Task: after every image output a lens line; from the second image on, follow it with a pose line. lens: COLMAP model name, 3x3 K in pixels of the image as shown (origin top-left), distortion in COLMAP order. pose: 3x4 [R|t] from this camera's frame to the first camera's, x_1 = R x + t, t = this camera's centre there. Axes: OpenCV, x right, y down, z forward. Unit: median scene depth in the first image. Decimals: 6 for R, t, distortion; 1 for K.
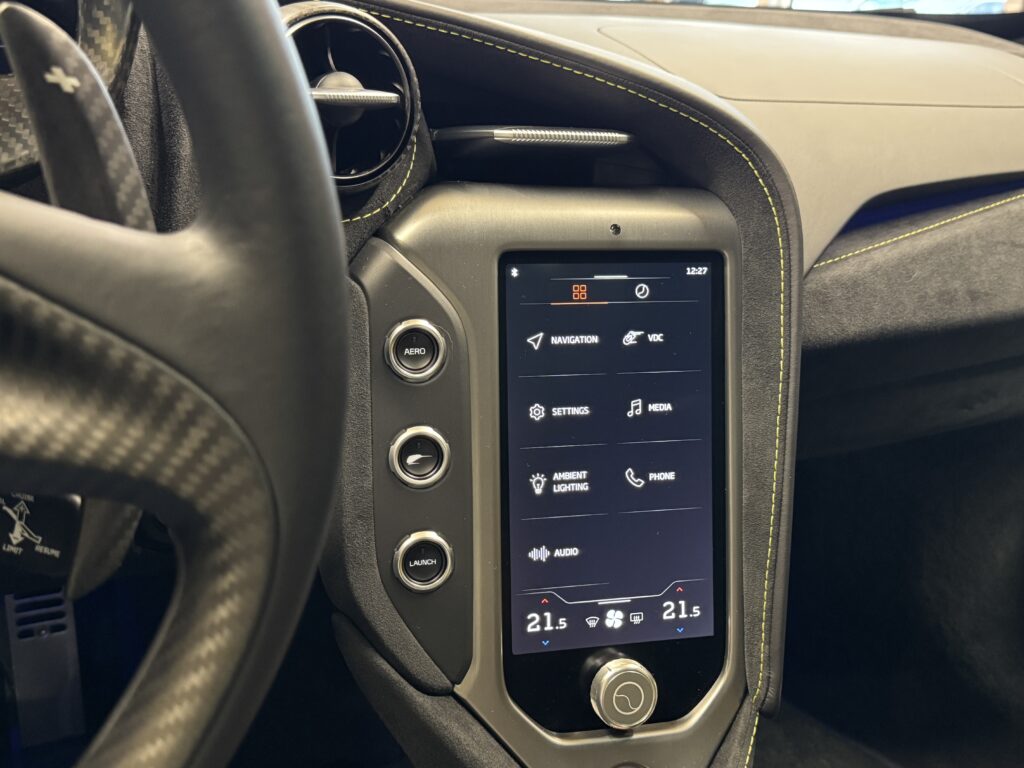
lens RADIAL K [[1079.5, 0, 507.9], [0, 1079.5, 381.1], [0, 0, 1]] dist [0.043354, 0.000000]
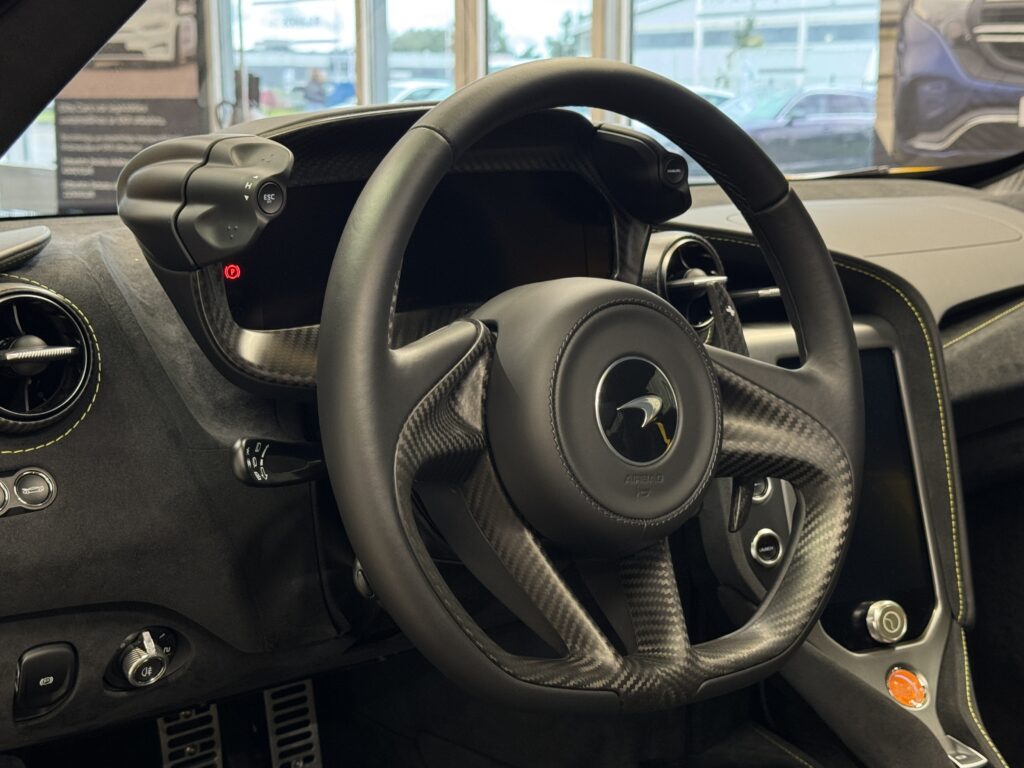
lens RADIAL K [[1522.1, 0, 509.4], [0, 1522.1, 385.2], [0, 0, 1]] dist [0.127878, 0.000000]
pose [[0.975001, -0.114170, 0.190624, -0.690200], [0.144237, 0.977781, -0.152122, 0.174465], [-0.169020, 0.175814, 0.969805, -0.978208]]
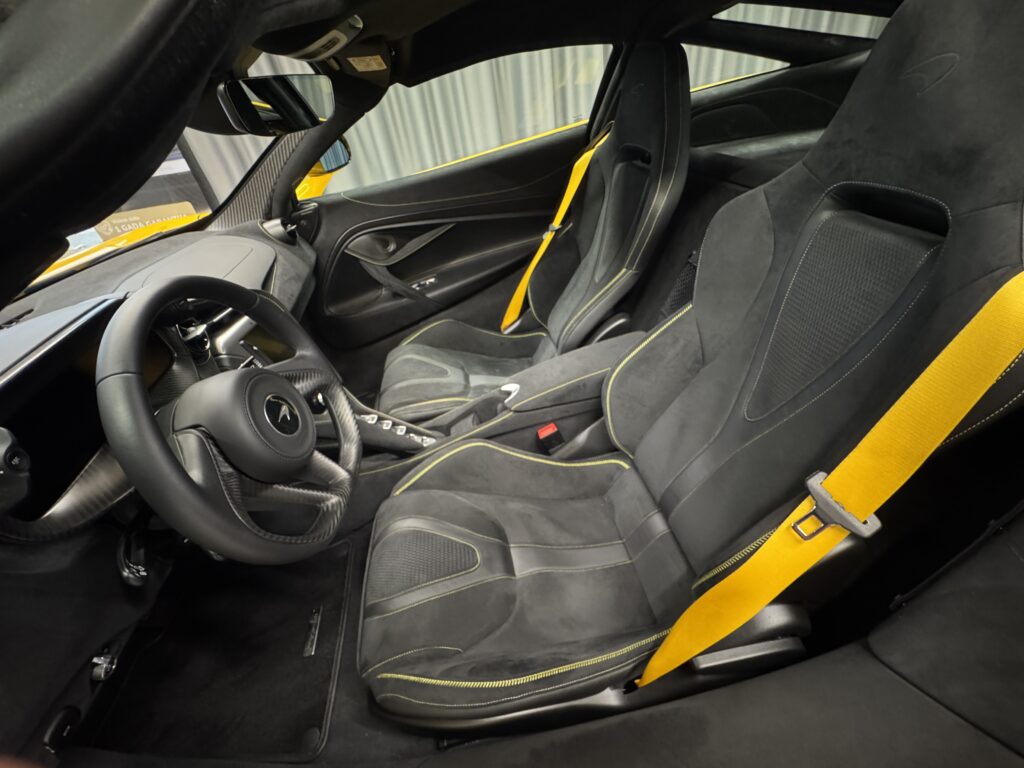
lens RADIAL K [[411.7, 0, 511.7], [0, 411.7, 381.2], [0, 0, 1]] dist [-0.003281, 0.000711]
pose [[0.275712, -0.660661, 0.698219, -0.752665], [0.481696, 0.723548, 0.494416, -0.233499], [-0.831837, 0.200013, 0.517728, -0.573442]]
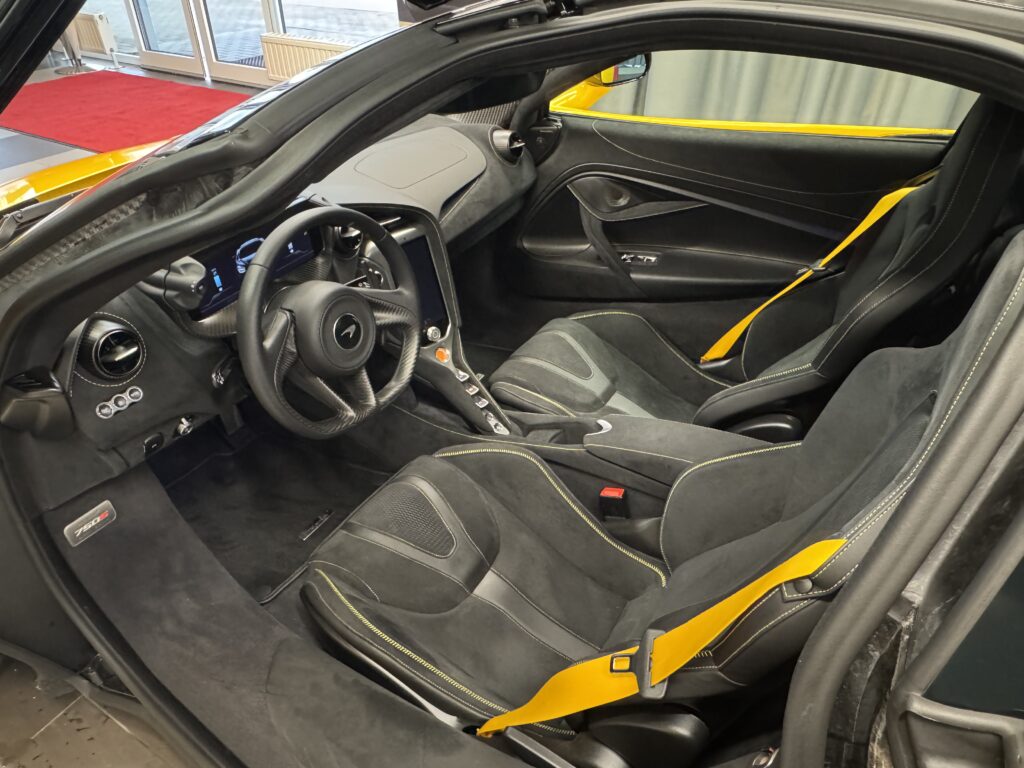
lens RADIAL K [[693.1, 0, 511.0], [0, 693.1, 385.1], [0, 0, 1]] dist [-0.004688, -0.002064]
pose [[0.837404, -0.370978, 0.401410, -0.749309], [0.244589, 0.911099, 0.331776, -0.353550], [-0.488806, -0.179650, 0.853694, -1.473977]]
